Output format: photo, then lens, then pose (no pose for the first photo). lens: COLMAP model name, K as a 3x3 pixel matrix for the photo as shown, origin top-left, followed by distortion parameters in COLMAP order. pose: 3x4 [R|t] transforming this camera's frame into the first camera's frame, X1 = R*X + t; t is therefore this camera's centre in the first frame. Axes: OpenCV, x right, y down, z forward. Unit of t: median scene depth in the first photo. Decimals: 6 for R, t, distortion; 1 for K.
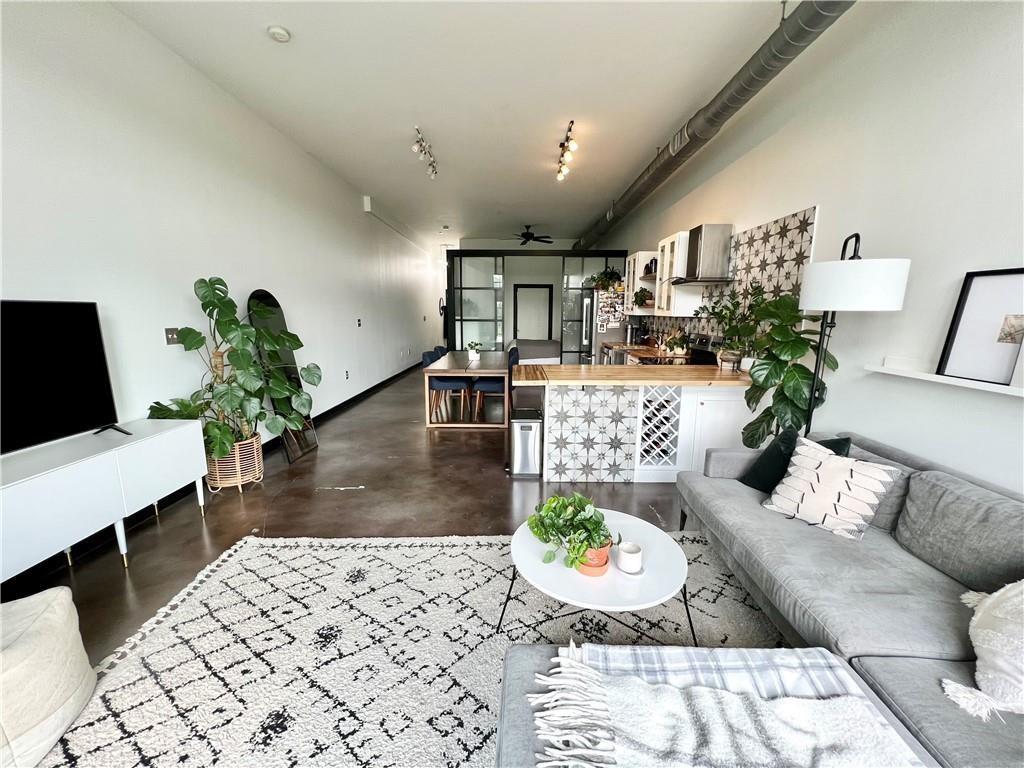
lens RADIAL K [[411.1, 0, 510.2], [0, 411.1, 380.9], [0, 0, 1]] dist [-0.005197, 0.001788]
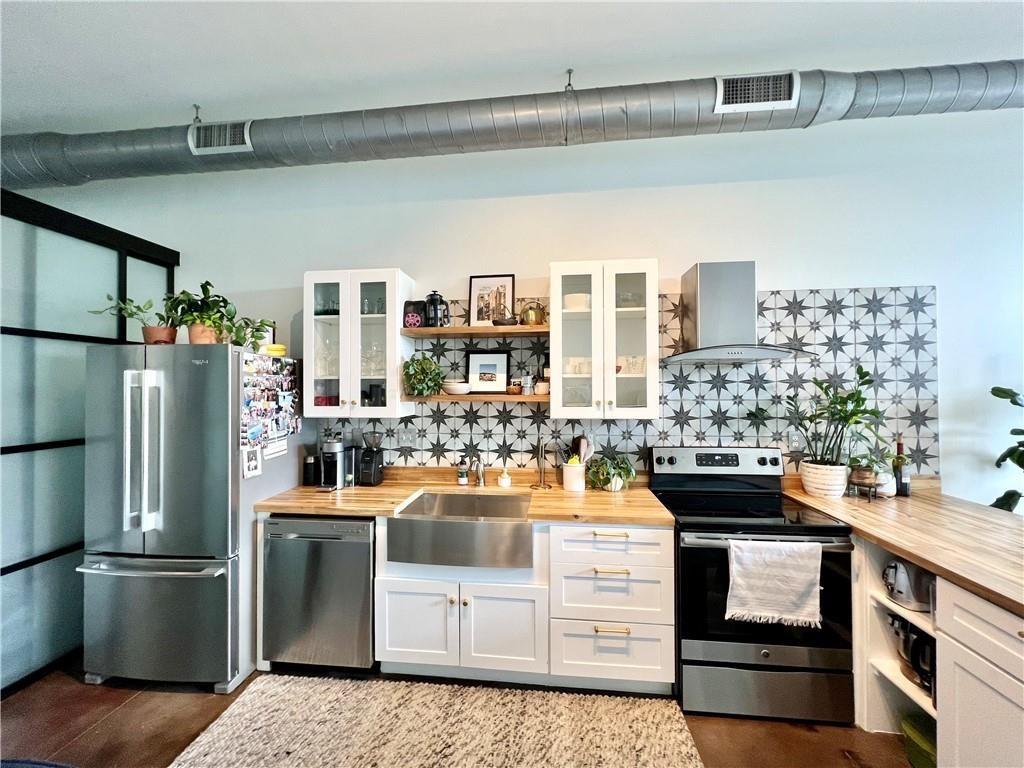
lens RADIAL K [[411.1, 0, 509.3], [0, 411.1, 382.9], [0, 0, 1]] dist [-0.005197, 0.001788]
pose [[0.093216, 0.006111, 0.995627, -0.220291], [0.170589, 0.985096, -0.022018, -0.409665], [-0.980923, 0.171896, 0.090784, 2.090921]]
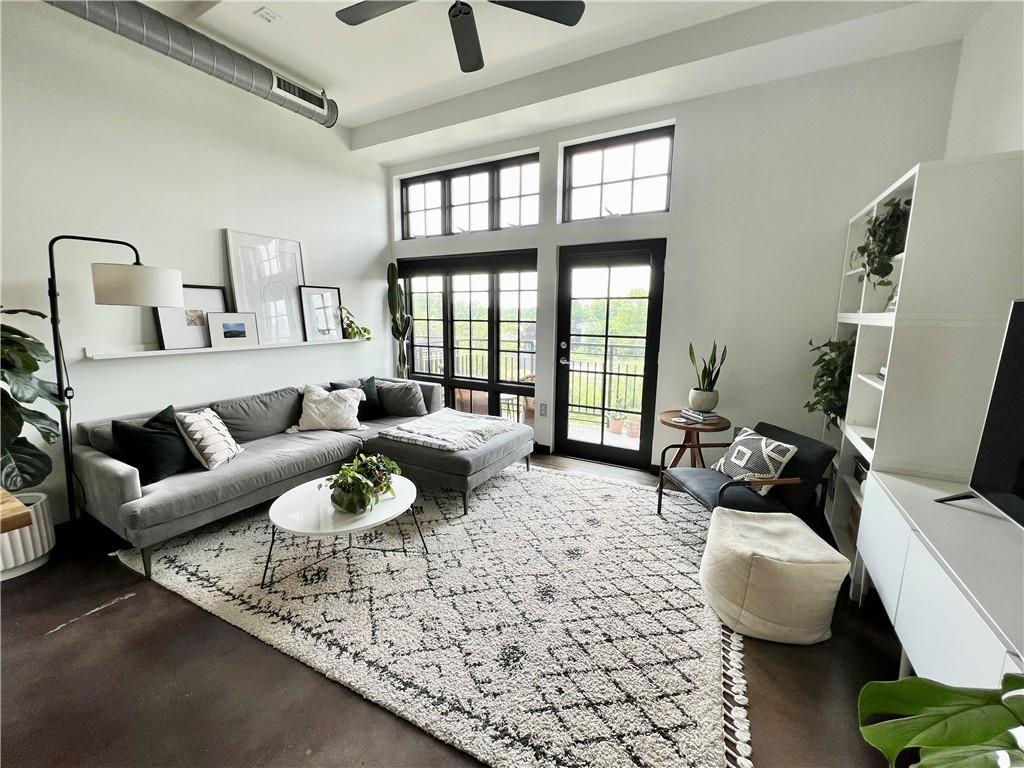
lens RADIAL K [[411.1, 0, 512.2], [0, 411.1, 381.0], [0, 0, 1]] dist [-0.005197, 0.001788]
pose [[-0.882137, -0.085494, 0.463169, -0.607423], [0.070043, 0.948640, 0.308507, -0.220054], [-0.465756, 0.304587, -0.830842, 1.307755]]
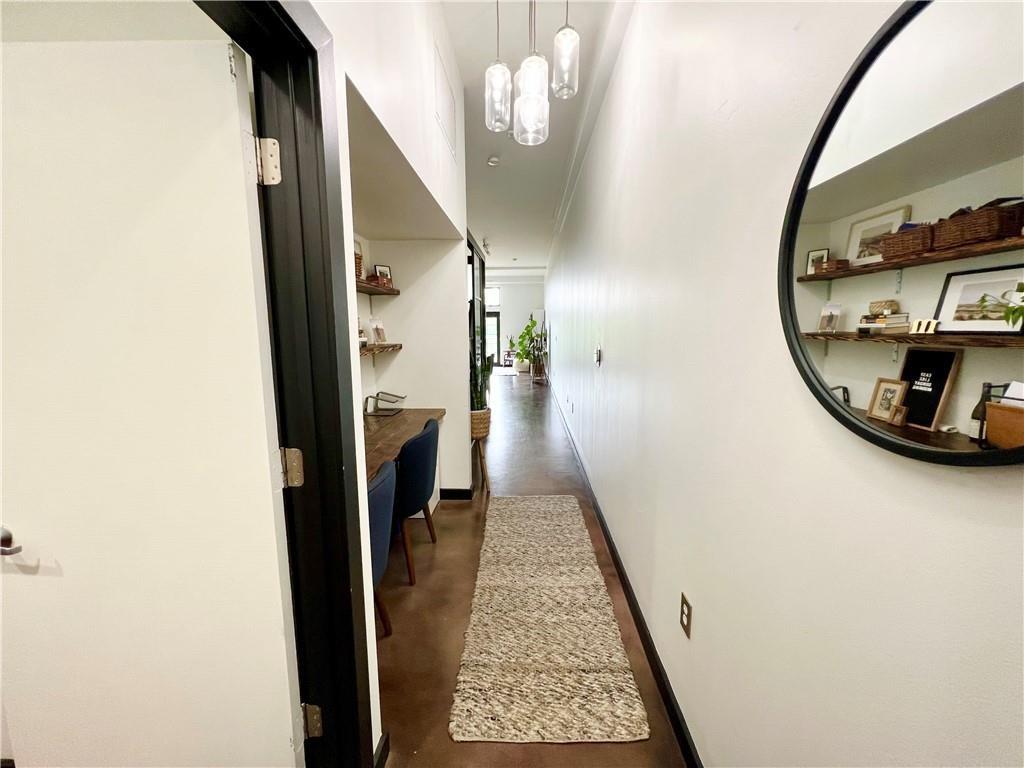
lens RADIAL K [[411.1, 0, 514.8], [0, 411.1, 384.7], [0, 0, 1]] dist [-0.005197, 0.001788]
pose [[-0.999786, 0.000166, 0.020673, -0.728964], [0.006397, 0.953389, 0.301676, -1.000325], [-0.019659, 0.301743, -0.953186, 5.823673]]
